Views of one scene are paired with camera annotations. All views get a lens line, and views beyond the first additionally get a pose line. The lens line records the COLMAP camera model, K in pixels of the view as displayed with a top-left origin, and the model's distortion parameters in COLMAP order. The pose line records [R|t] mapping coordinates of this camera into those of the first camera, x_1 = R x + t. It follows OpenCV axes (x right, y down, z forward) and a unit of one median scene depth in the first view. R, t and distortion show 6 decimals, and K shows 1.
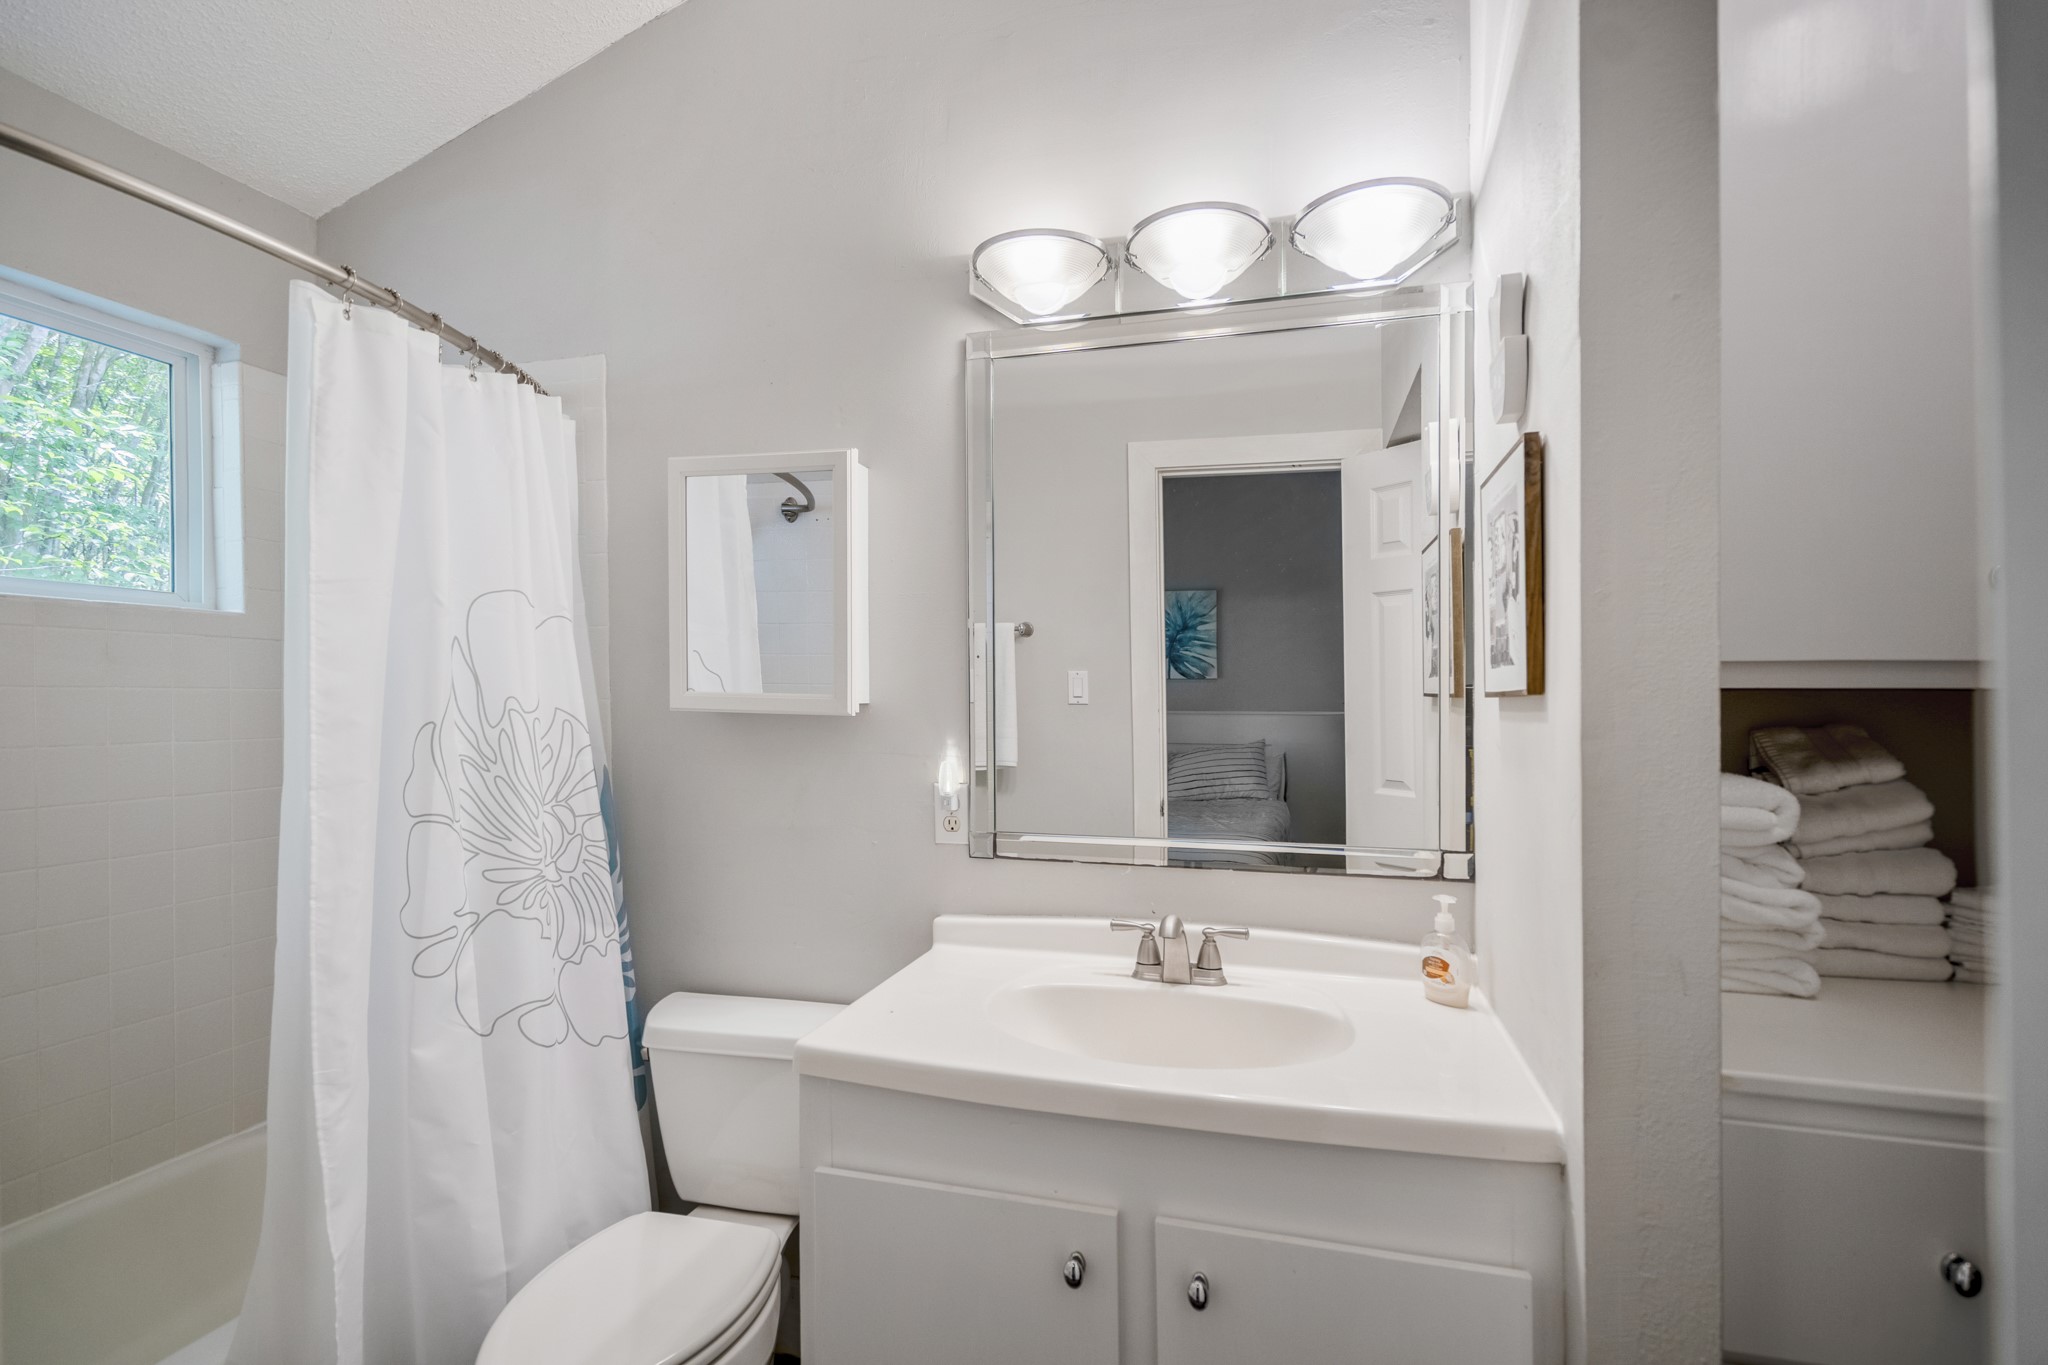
lens RADIAL K [[958.4, 0, 1016.8], [0, 958.4, 698.8], [0, 0, 1]] dist [-0.014744, 0.004234]
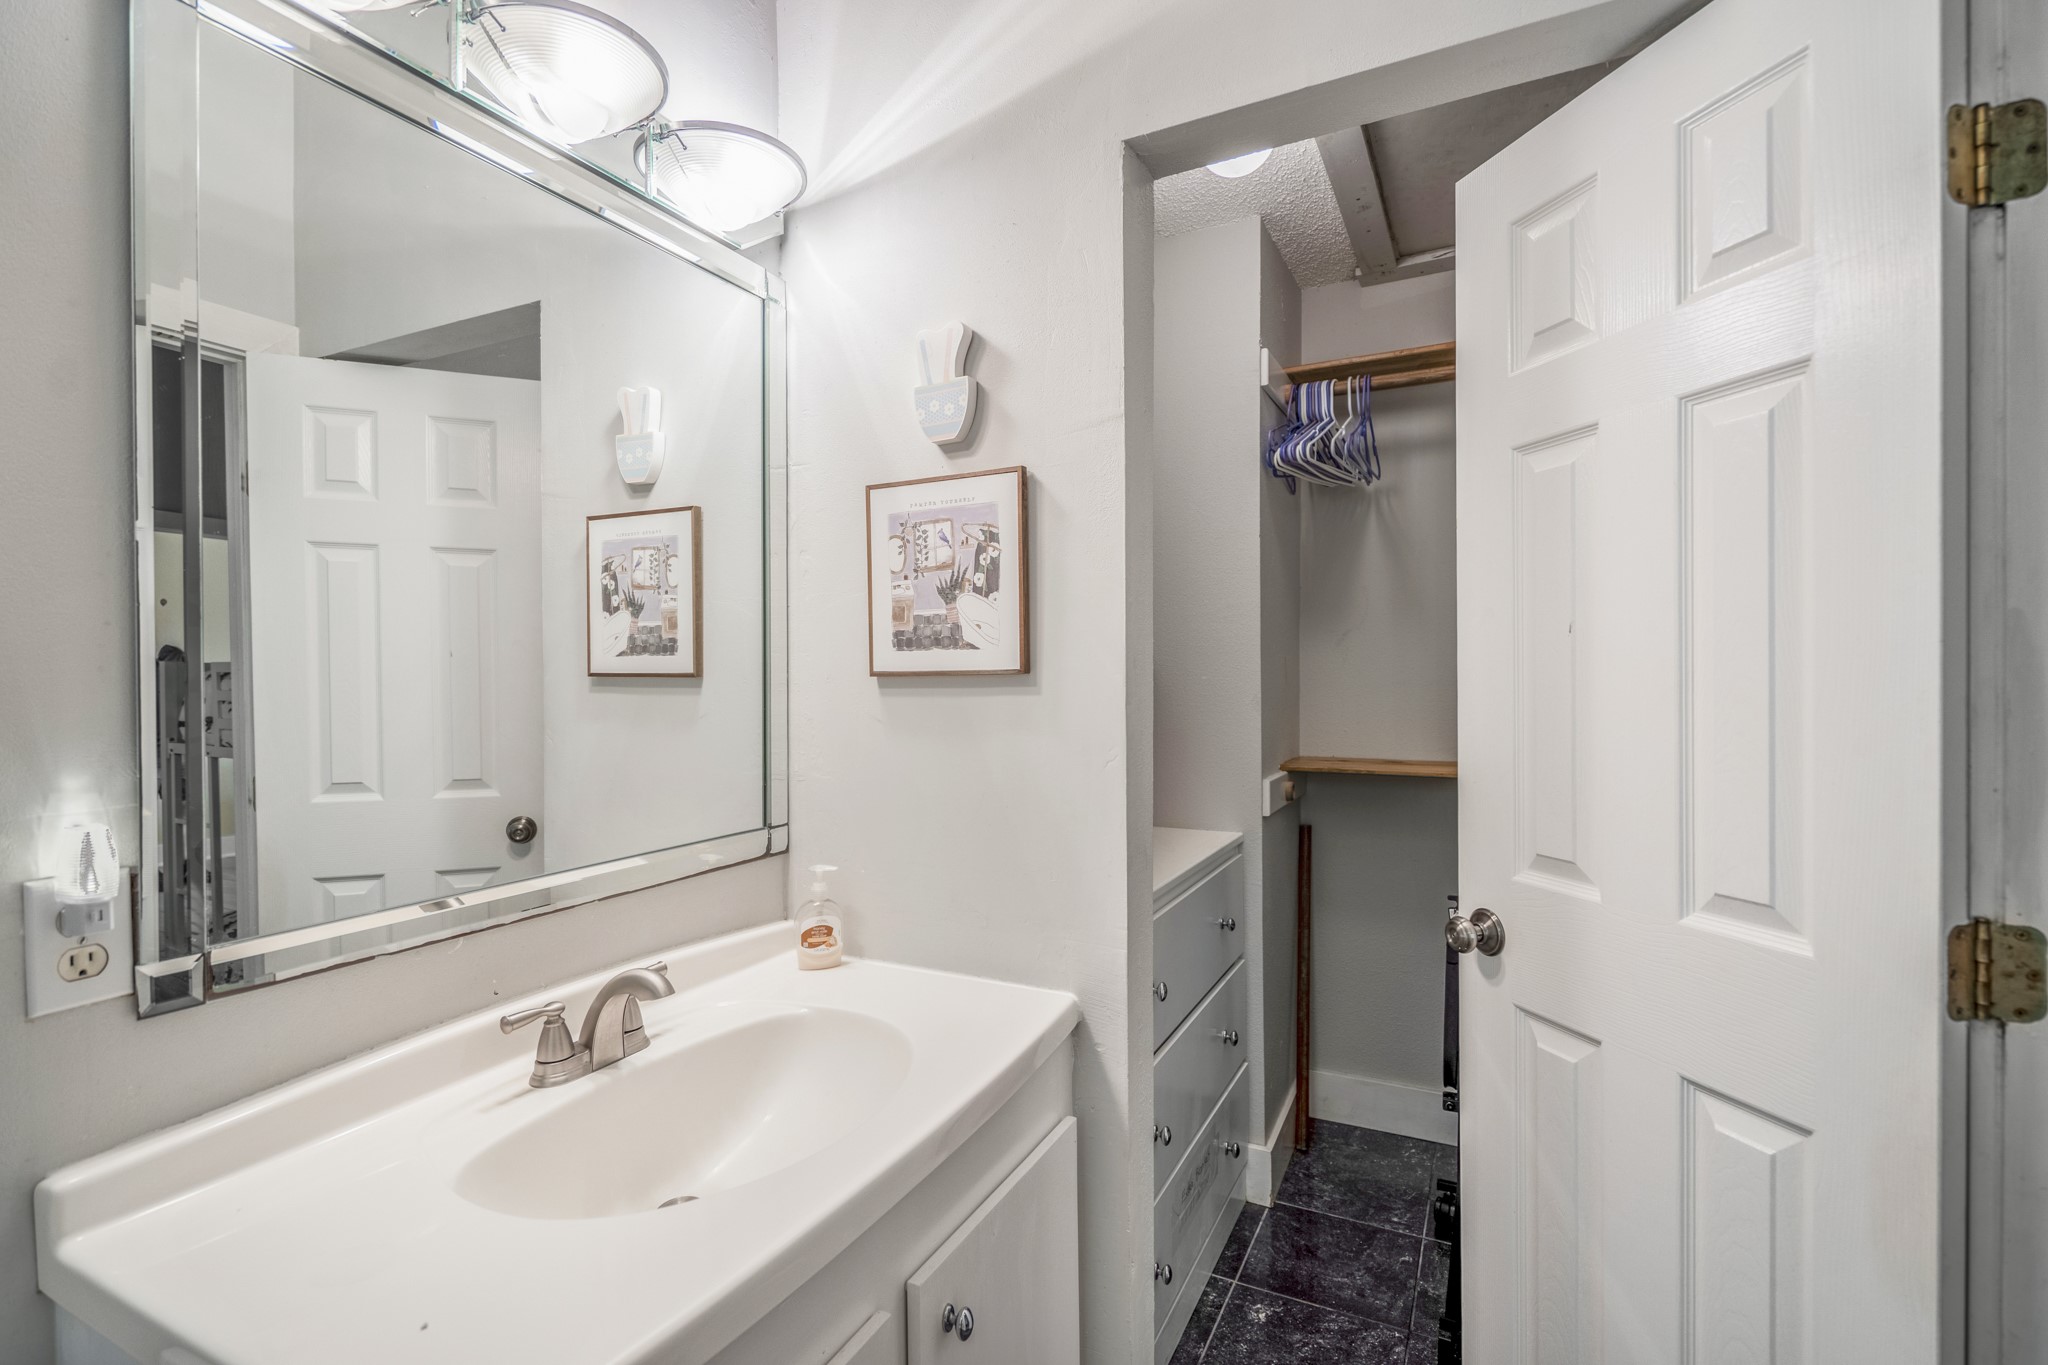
lens RADIAL K [[958.4, 0, 1017.1], [0, 958.4, 669.2], [0, 0, 1]] dist [-0.014744, 0.004234]
pose [[0.170678, -0.000810, 0.985326, -0.508364], [0.007516, 0.999972, -0.000480, -0.007023], [-0.985298, 0.007488, 0.170680, 0.558008]]
